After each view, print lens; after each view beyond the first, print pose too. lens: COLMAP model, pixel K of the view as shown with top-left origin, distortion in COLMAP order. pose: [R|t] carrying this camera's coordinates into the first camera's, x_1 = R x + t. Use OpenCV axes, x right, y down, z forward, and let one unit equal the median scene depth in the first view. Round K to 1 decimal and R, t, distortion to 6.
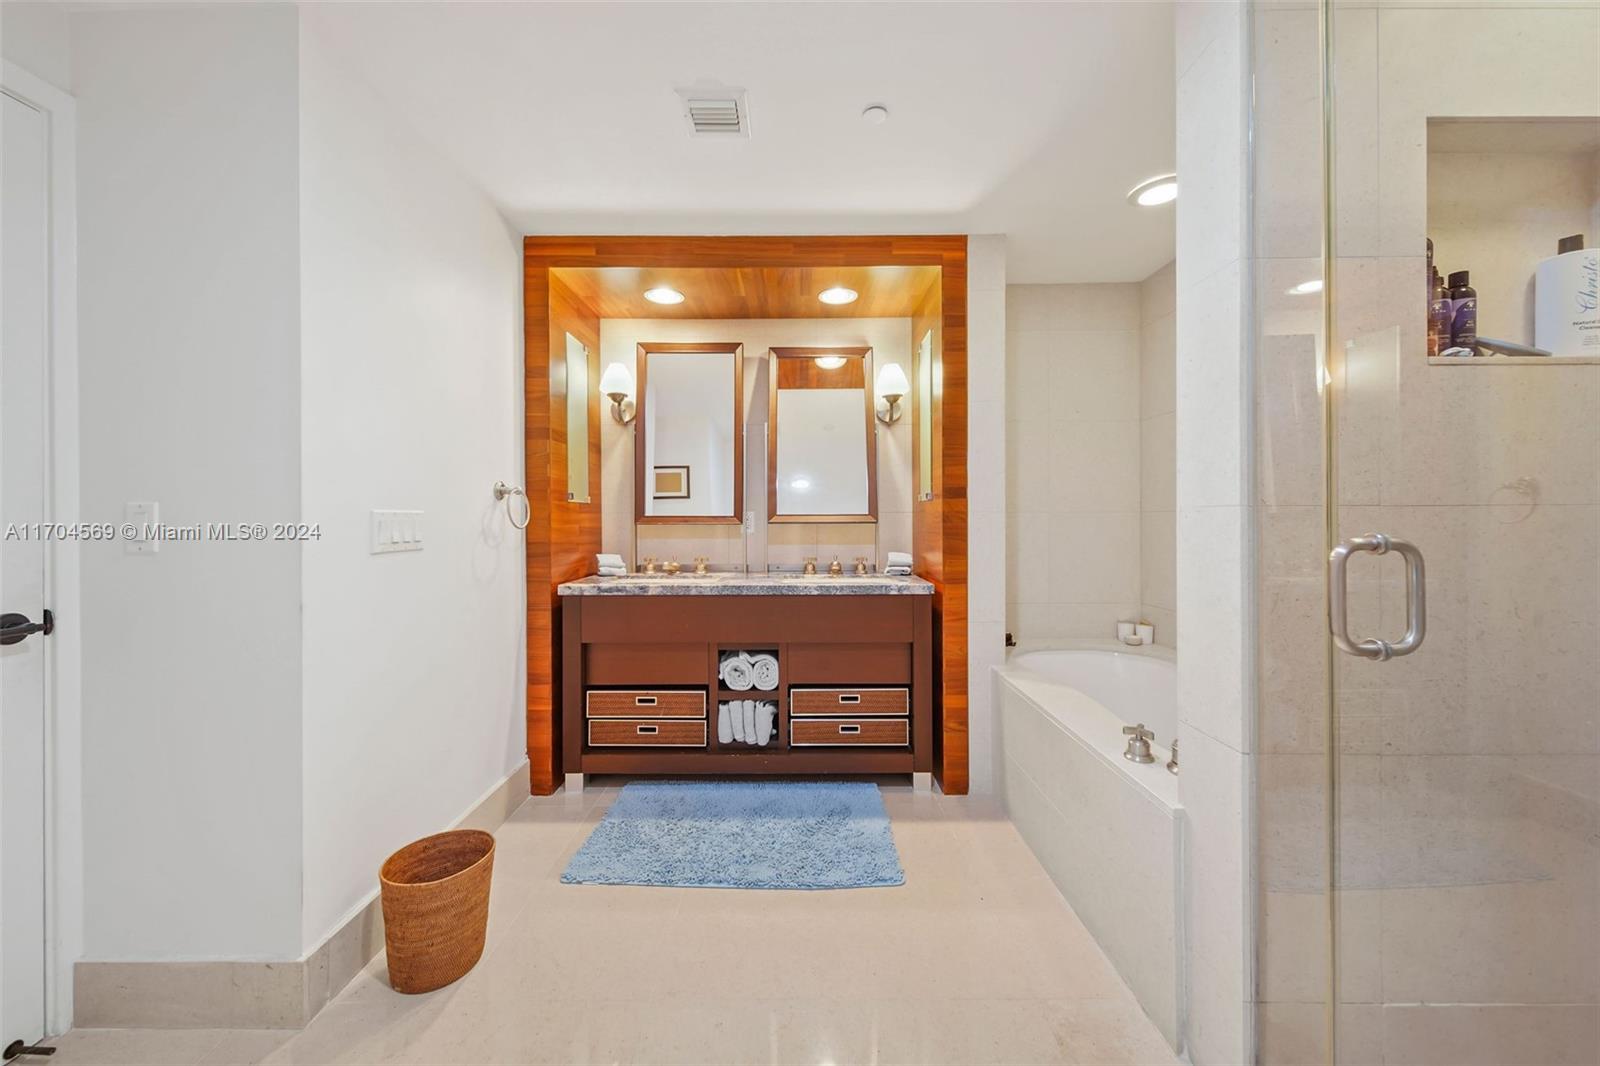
lens RADIAL K [[573.1, 0, 806.0], [0, 573.1, 518.4], [0, 0, 1]] dist [-0.000778, -0.000265]
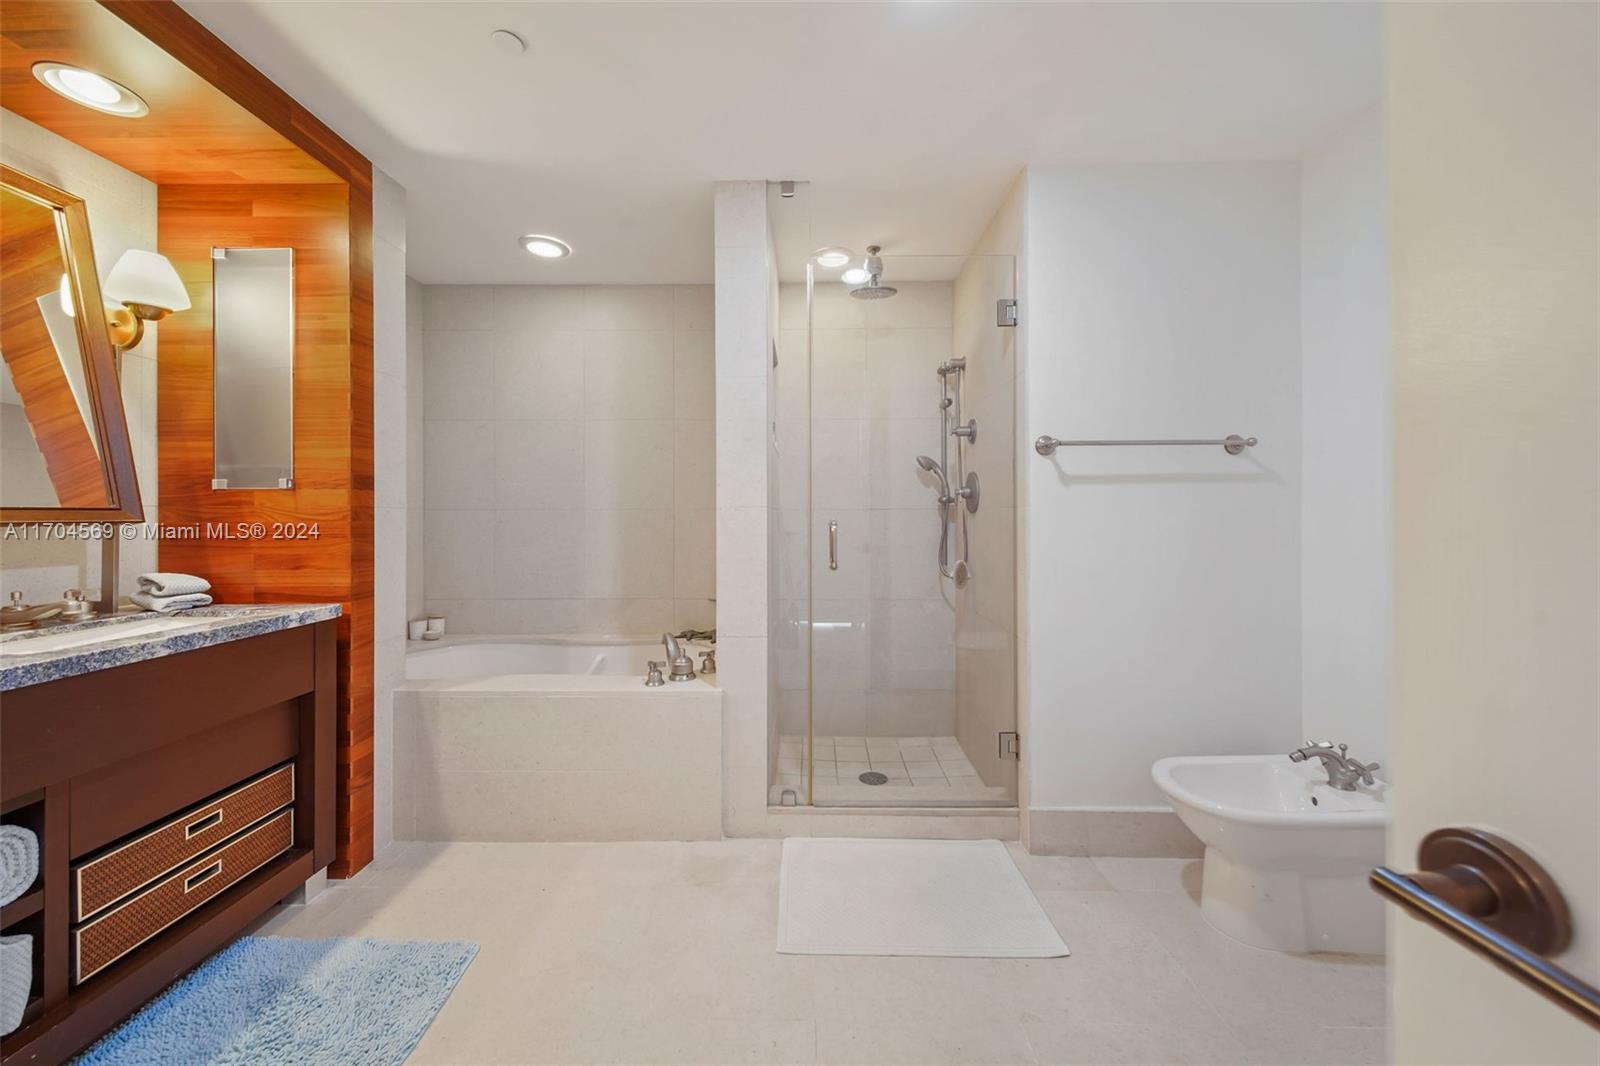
lens RADIAL K [[573.1, 0, 806.0], [0, 573.1, 518.4], [0, 0, 1]] dist [-0.000778, -0.000265]
pose [[0.020720, -0.005825, 0.999768, -0.505600], [0.004260, 0.999974, 0.005738, 0.002356], [-0.999776, 0.004140, 0.020745, 0.379905]]
